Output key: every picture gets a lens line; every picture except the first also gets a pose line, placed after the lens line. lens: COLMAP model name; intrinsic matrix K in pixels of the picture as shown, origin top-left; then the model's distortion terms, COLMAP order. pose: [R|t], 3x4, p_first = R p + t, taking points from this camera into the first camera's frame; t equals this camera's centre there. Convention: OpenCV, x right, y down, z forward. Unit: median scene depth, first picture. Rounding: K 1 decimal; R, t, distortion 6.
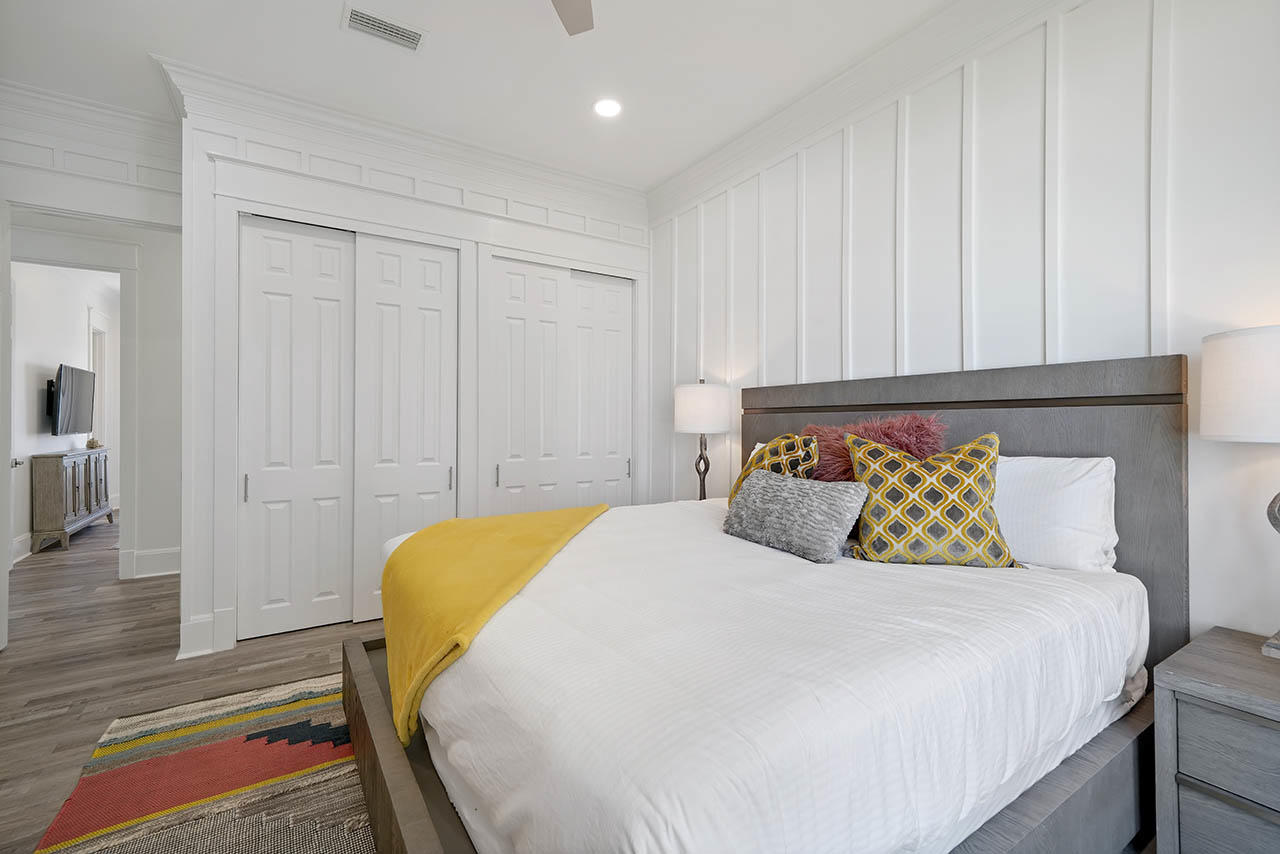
lens RADIAL K [[557.2, 0, 642.0], [0, 557.2, 429.1], [0, 0, 1]] dist [0.008345, 0.000509]
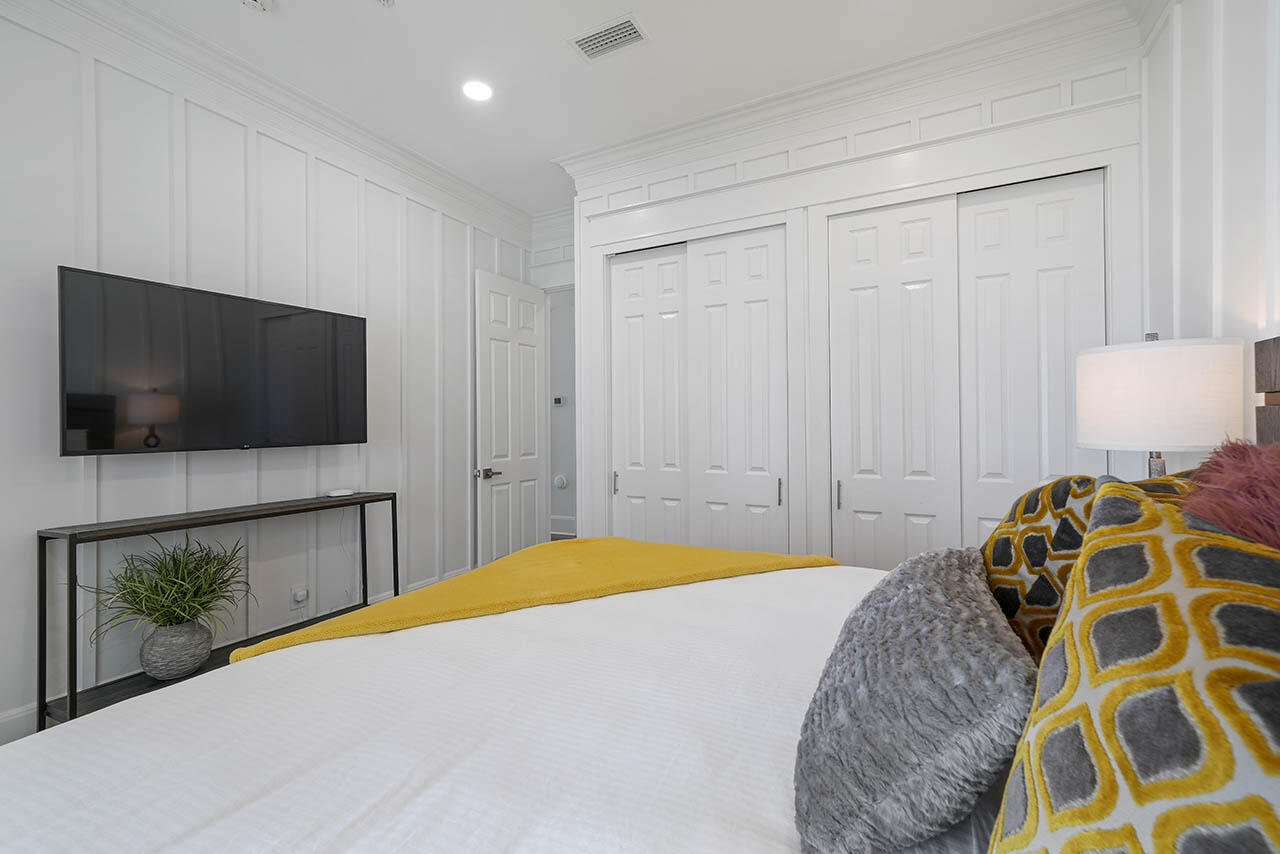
lens RADIAL K [[557.2, 0, 637.3], [0, 557.2, 421.8], [0, 0, 1]] dist [0.008345, 0.000509]
pose [[0.477209, -0.010290, -0.878729, 0.338694], [0.001035, 0.999937, -0.011148, -0.011379], [0.878789, 0.004410, 0.477190, 0.439636]]
